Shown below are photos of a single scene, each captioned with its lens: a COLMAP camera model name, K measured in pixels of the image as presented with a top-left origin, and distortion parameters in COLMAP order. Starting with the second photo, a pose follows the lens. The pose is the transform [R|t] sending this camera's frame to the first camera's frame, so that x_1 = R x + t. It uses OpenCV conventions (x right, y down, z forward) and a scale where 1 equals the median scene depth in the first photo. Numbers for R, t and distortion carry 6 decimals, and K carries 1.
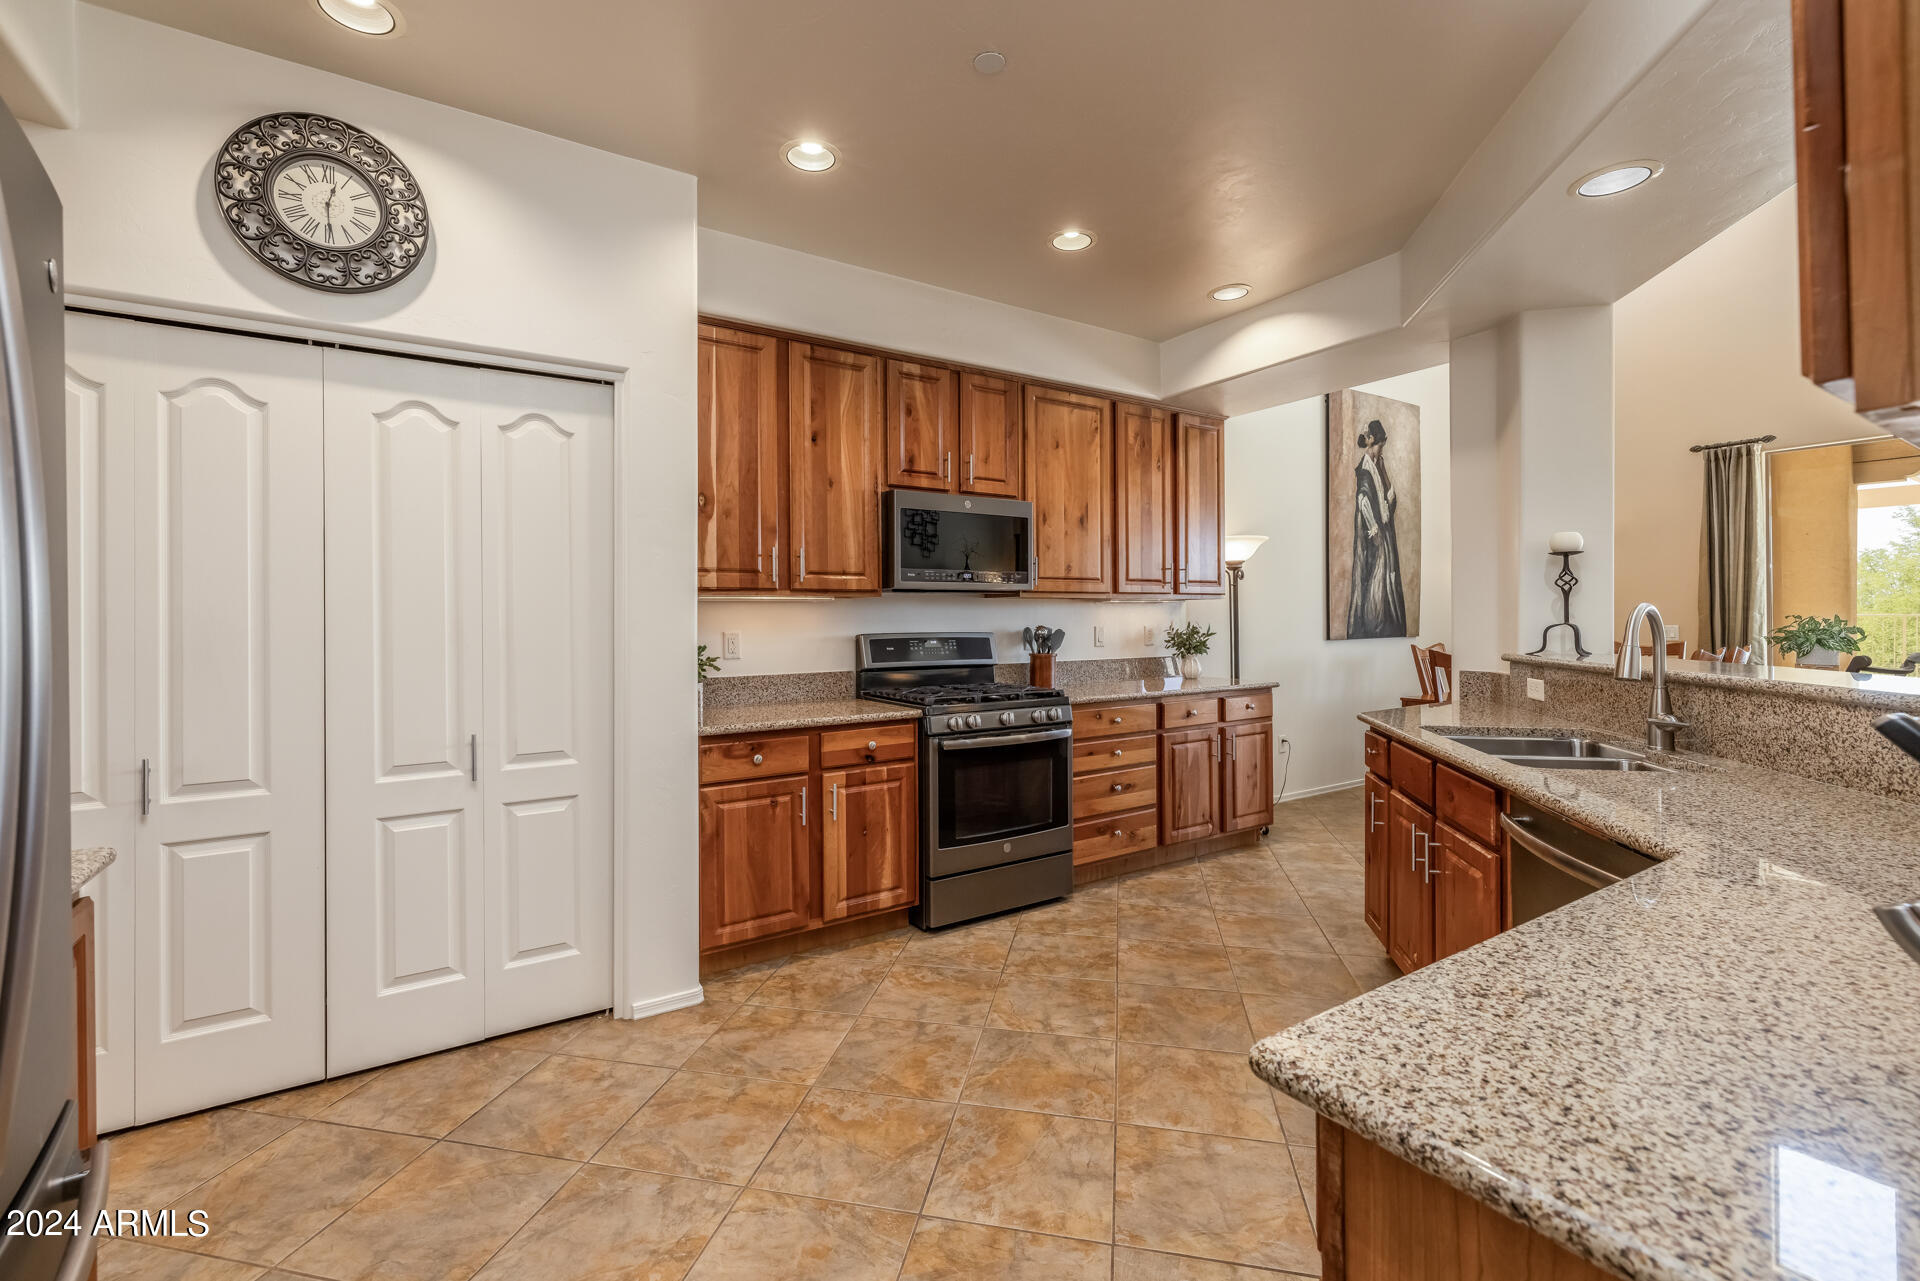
lens RADIAL K [[800.7, 0, 950.9], [0, 800.7, 620.6], [0, 0, 1]] dist [-0.001369, -0.000195]
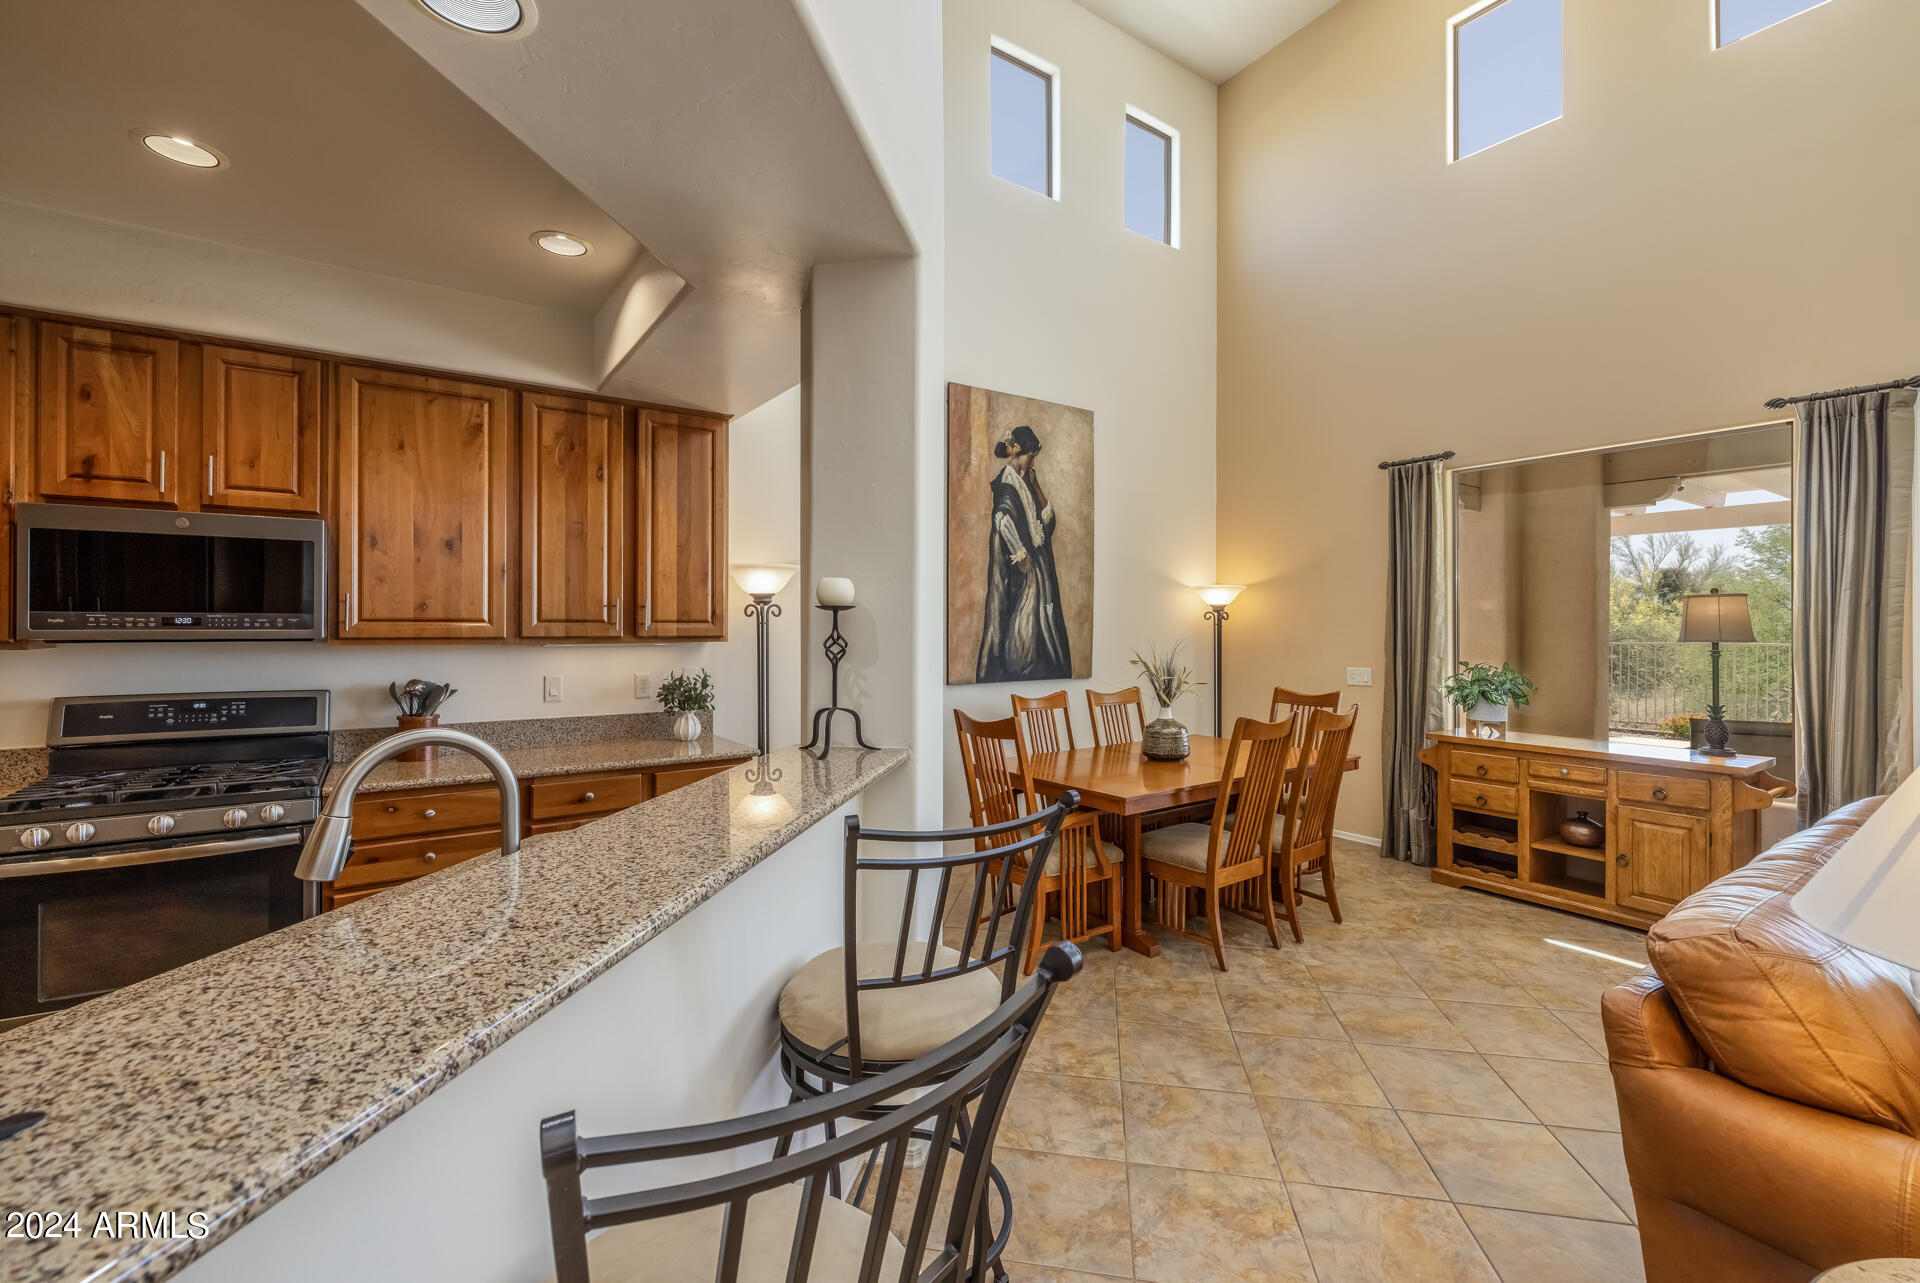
lens RADIAL K [[817.5, 0, 943.2], [0, 817.5, 623.6], [0, 0, 1]] dist [-0.000139, 0.000120]
pose [[0.999015, 0.009030, 0.043446, 0.423118], [-0.008702, 0.999932, -0.007743, -0.033229], [-0.043513, 0.007357, 0.999026, 0.138612]]
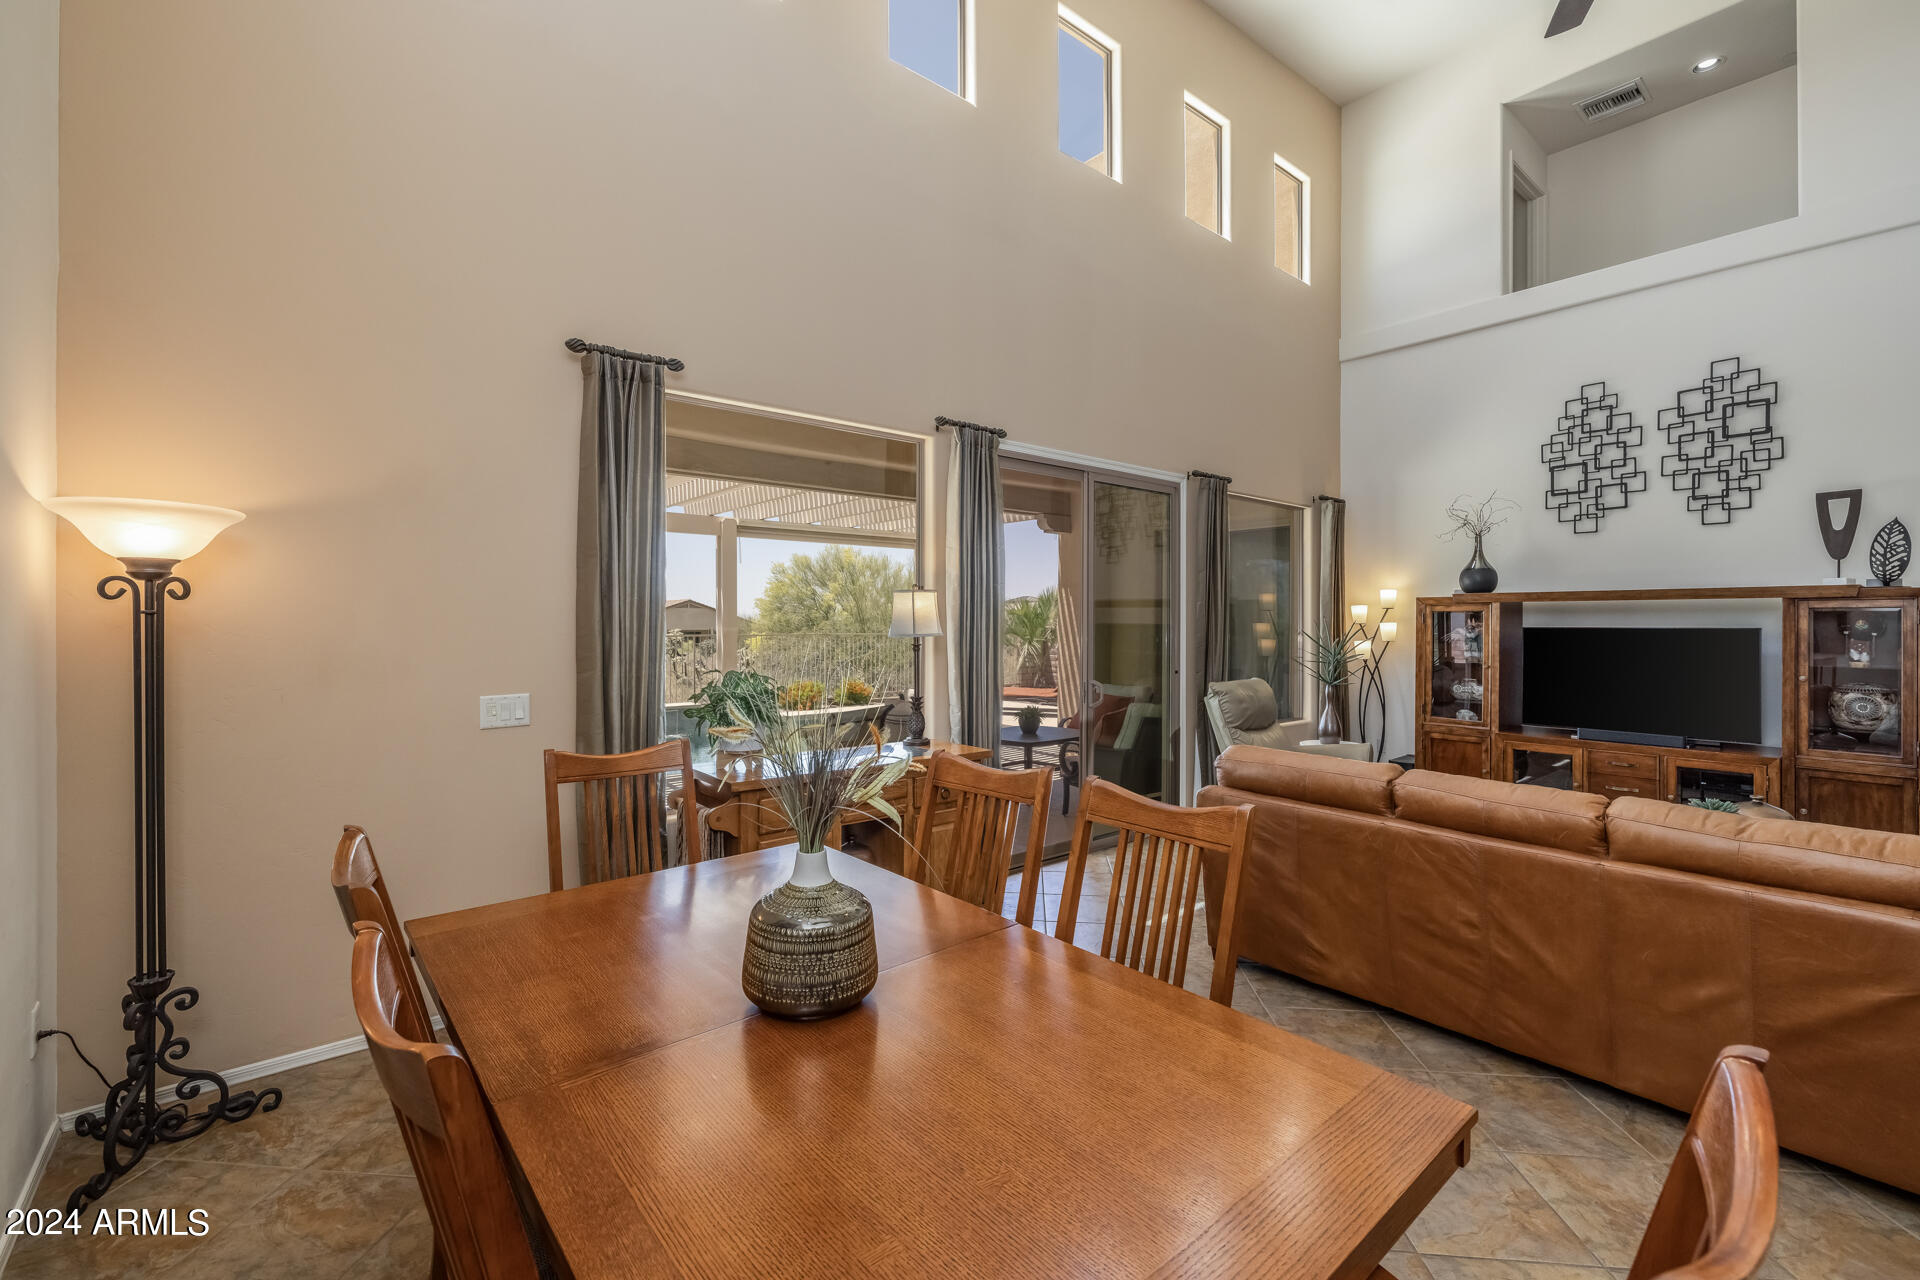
lens RADIAL K [[809.0, 0, 955.6], [0, 809.0, 625.8], [0, 0, 1]] dist [-0.000212, -0.001079]
pose [[-0.124670, 0.003185, 0.992193, 0.401668], [0.001791, 0.999994, -0.002985, -0.035154], [-0.992197, 0.001405, -0.124675, 0.843217]]
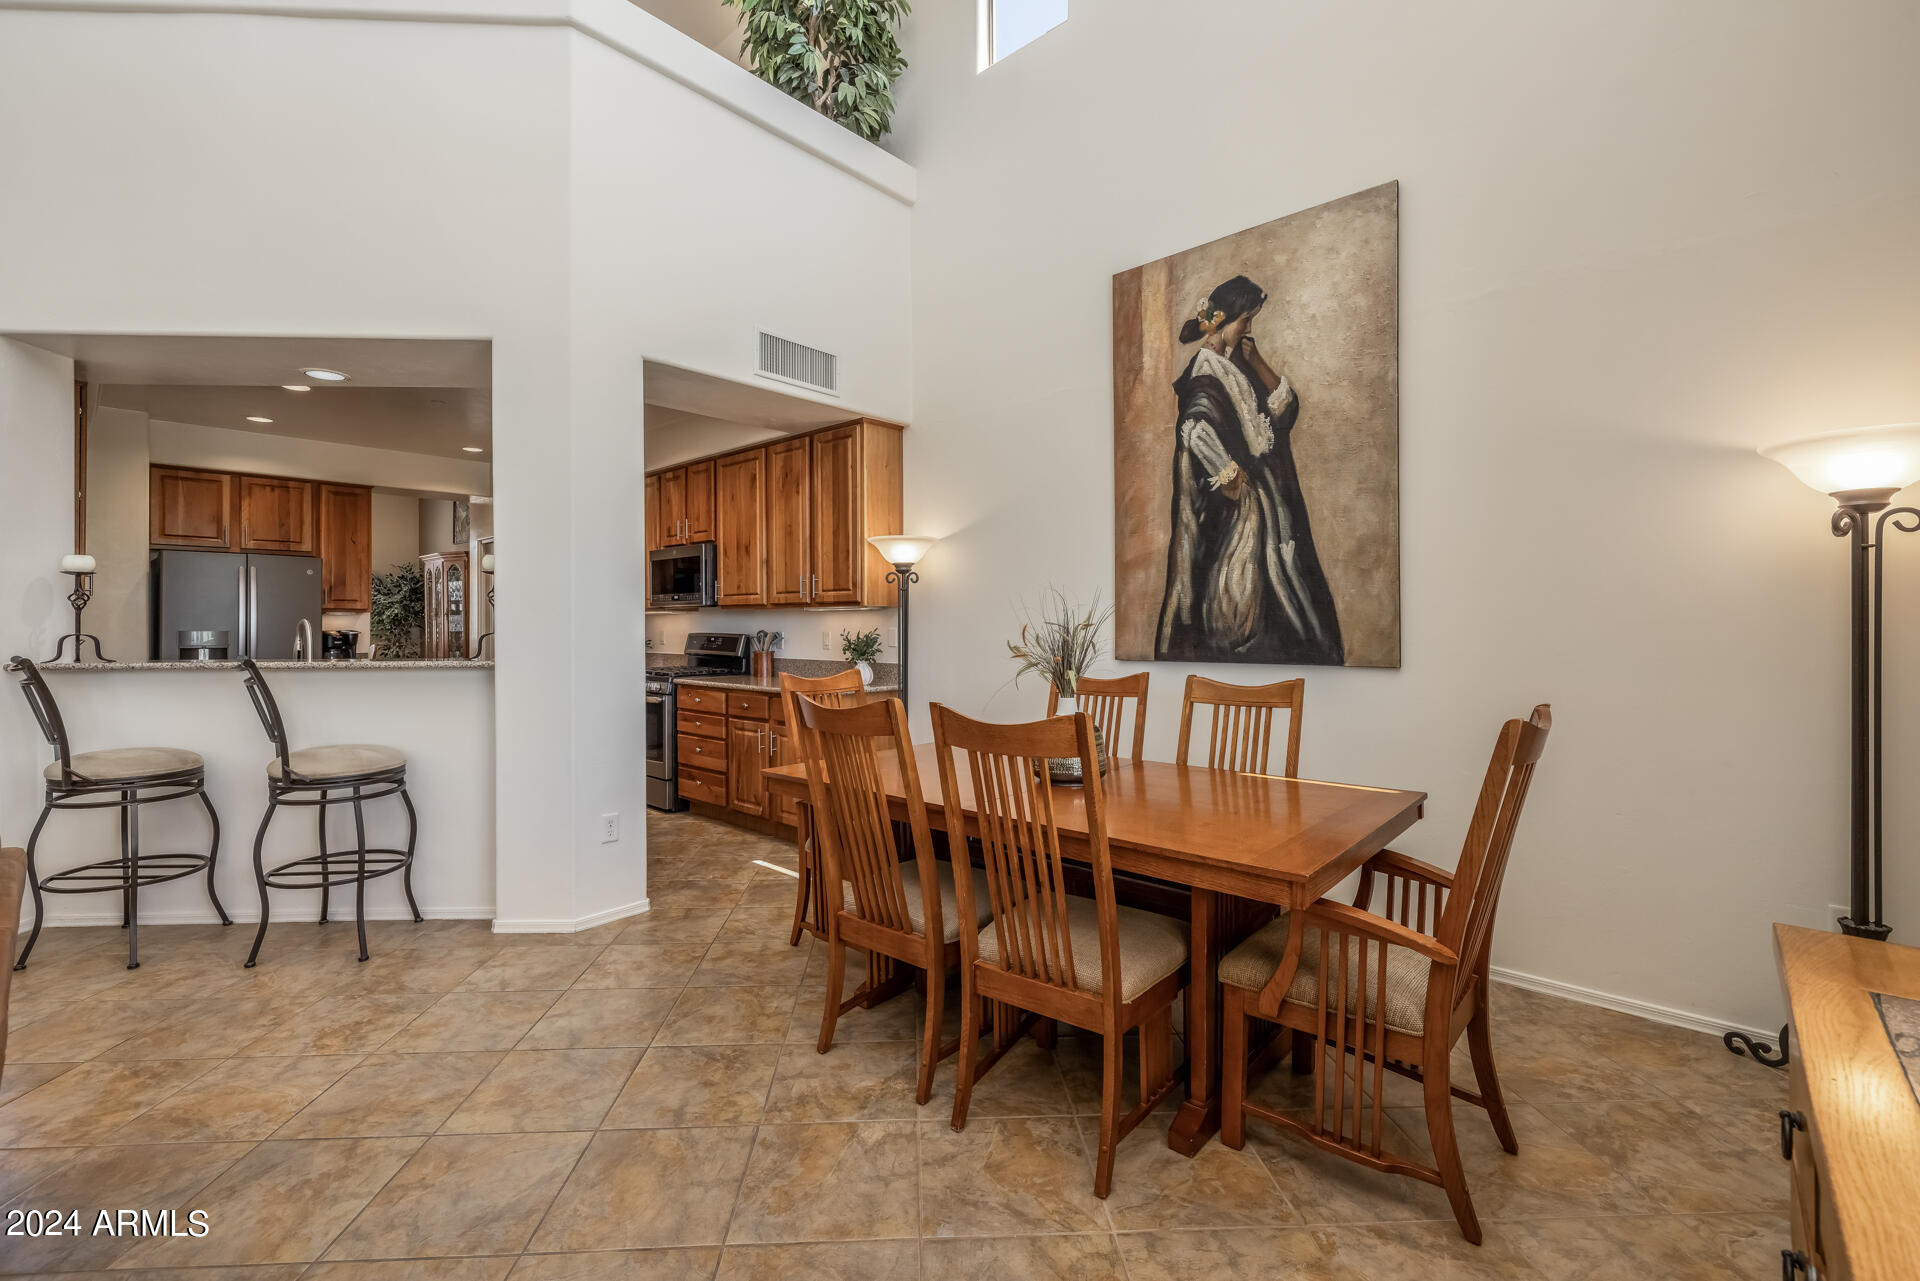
lens RADIAL K [[817.5, 0, 943.2], [0, 817.5, 622.6], [0, 0, 1]] dist [-0.000139, 0.000120]
pose [[0.262428, 0.005641, -0.964935, 1.073286], [-0.002900, 0.999983, 0.005057, -0.009623], [0.964947, 0.001471, 0.262439, 0.673574]]
